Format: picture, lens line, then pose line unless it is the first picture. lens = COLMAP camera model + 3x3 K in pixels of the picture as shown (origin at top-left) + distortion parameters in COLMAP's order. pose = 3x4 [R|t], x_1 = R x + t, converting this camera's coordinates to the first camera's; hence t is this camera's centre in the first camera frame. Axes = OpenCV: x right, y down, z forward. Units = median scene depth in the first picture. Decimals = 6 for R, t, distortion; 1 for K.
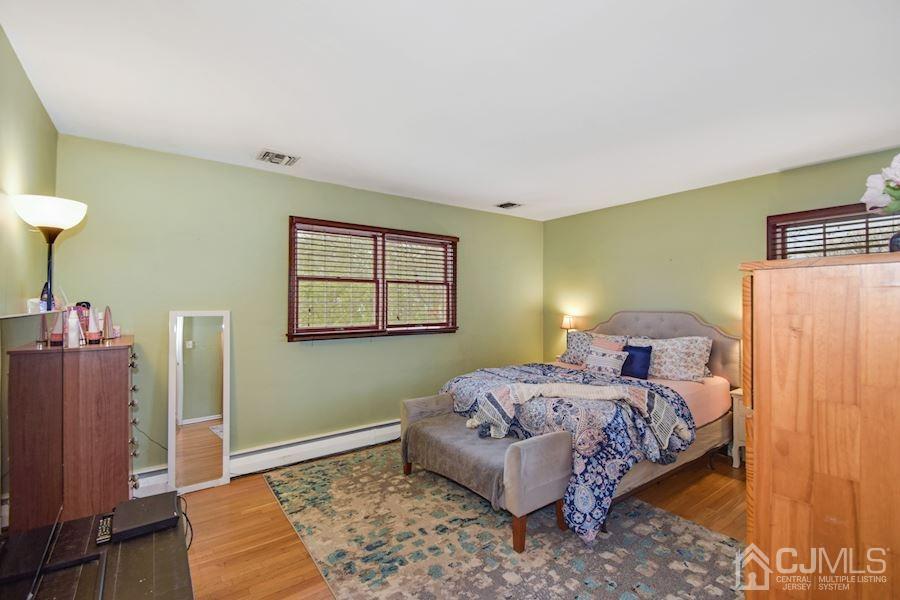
lens RADIAL K [[399.7, 0, 450.0], [0, 399.7, 300.0], [0, 0, 1]] dist [0.003098, 0.000125]
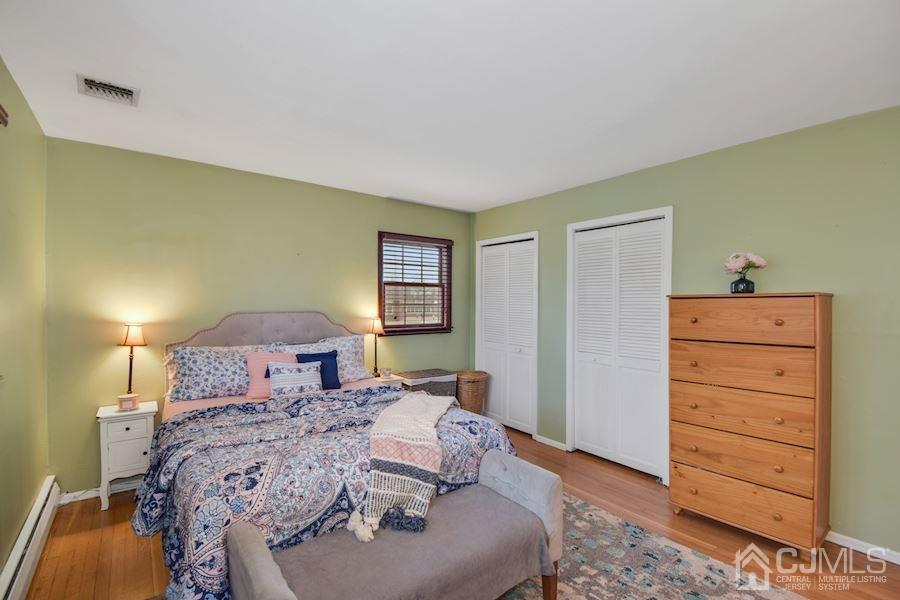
lens RADIAL K [[399.7, 0, 450.0], [0, 399.7, 300.0], [0, 0, 1]] dist [0.003098, 0.000125]
pose [[-0.027501, 0.001040, 0.999621, -0.377618], [-0.014989, 0.999887, -0.001453, -0.000515], [-0.999509, -0.015023, -0.027482, 0.709853]]
